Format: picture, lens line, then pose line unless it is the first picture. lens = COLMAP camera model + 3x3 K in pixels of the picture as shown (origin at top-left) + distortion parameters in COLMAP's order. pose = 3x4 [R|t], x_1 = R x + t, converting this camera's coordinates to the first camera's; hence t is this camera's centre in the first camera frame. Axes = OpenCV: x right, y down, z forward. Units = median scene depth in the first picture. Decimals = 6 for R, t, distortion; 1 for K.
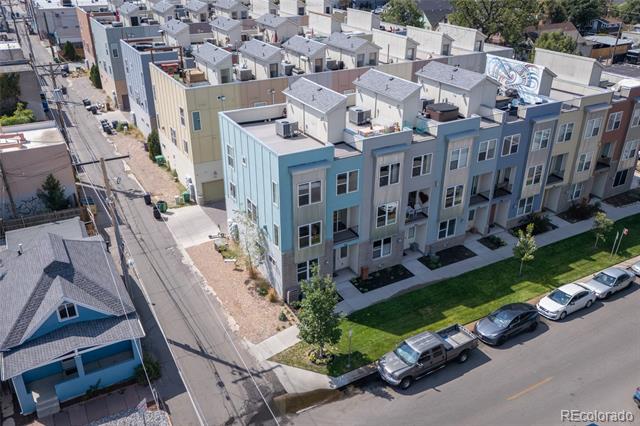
lens RADIAL K [[547.7, 0, 320.0], [0, 547.7, 213.0], [0, 0, 1]] dist [0.011724, 0.002289]
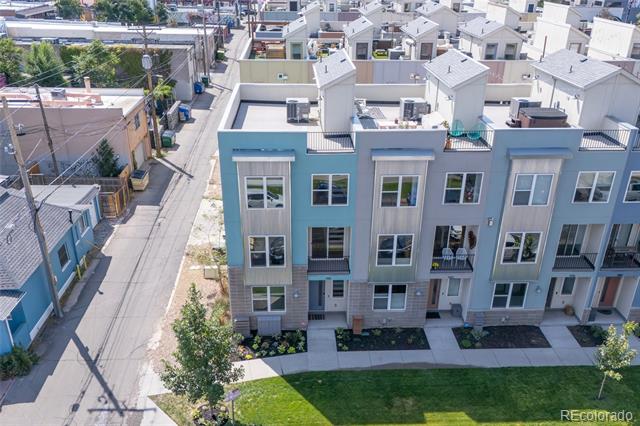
lens RADIAL K [[568.6, 0, 320.3], [0, 568.6, 241.9], [0, 0, 1]] dist [0.006321, 0.008561]
pose [[0.894570, 0.205308, -0.396980, 0.301090], [-0.207494, 0.977499, 0.037962, -0.013505], [0.395842, 0.048411, 0.917042, 0.293224]]
